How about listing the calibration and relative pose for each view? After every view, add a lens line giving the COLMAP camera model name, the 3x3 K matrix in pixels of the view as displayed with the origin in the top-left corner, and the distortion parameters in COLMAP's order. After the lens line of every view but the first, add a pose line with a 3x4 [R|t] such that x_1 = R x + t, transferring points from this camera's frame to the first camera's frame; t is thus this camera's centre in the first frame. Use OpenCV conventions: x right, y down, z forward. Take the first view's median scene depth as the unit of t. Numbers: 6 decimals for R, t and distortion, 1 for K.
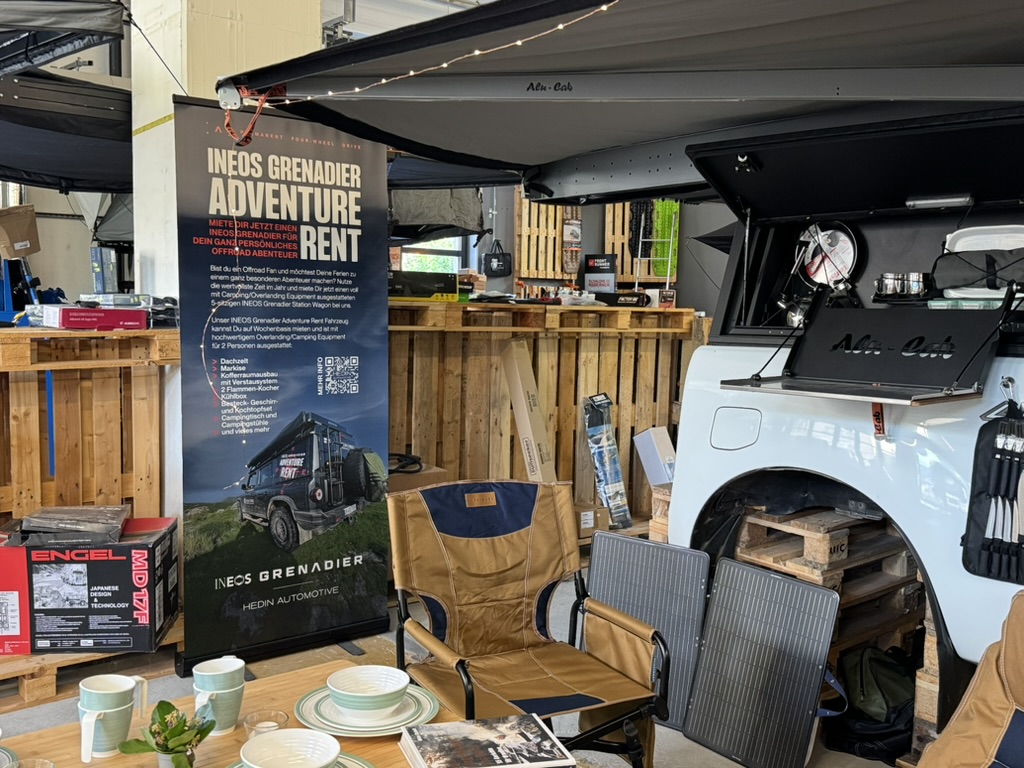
lens RADIAL K [[985.2, 0, 512.0], [0, 985.2, 384.0], [0, 0, 1]] dist [0.202279, -0.416872]
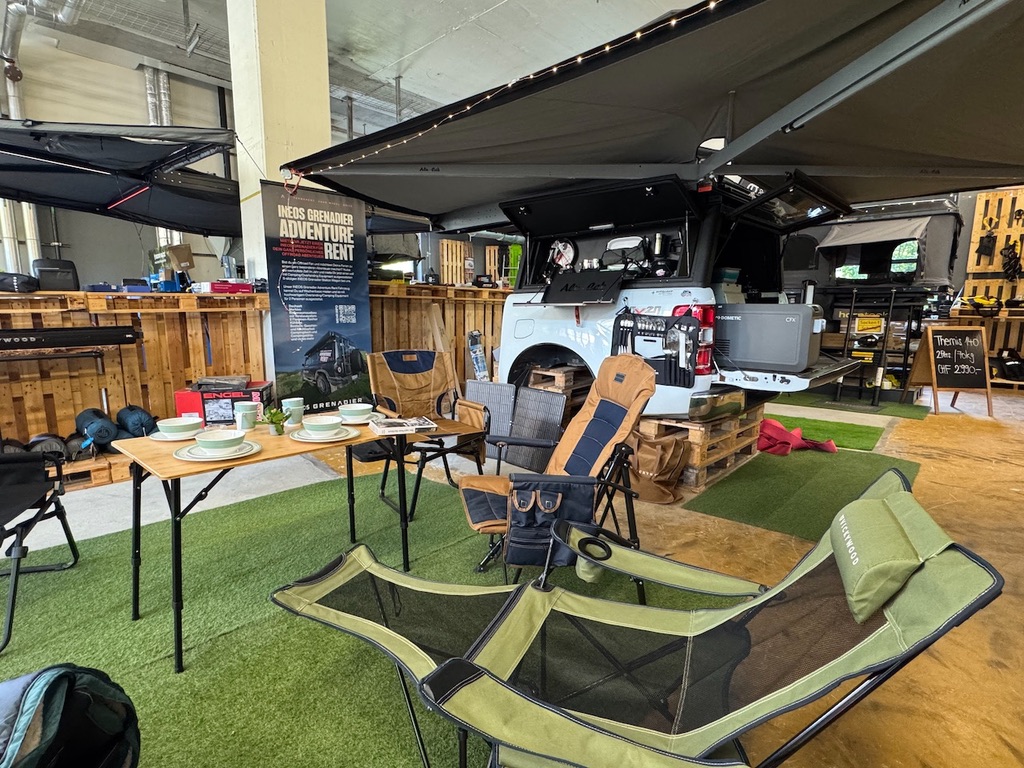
lens RADIAL K [[509.2, 0, 512.0], [0, 509.2, 384.0], [0, 0, 1]] dist [0.000843, -0.000053]
pose [[0.992299, -0.034101, 0.119077, 0.045892], [0.026918, 0.997749, 0.061414, 0.086103], [-0.120903, -0.057736, 0.990984, -0.144858]]
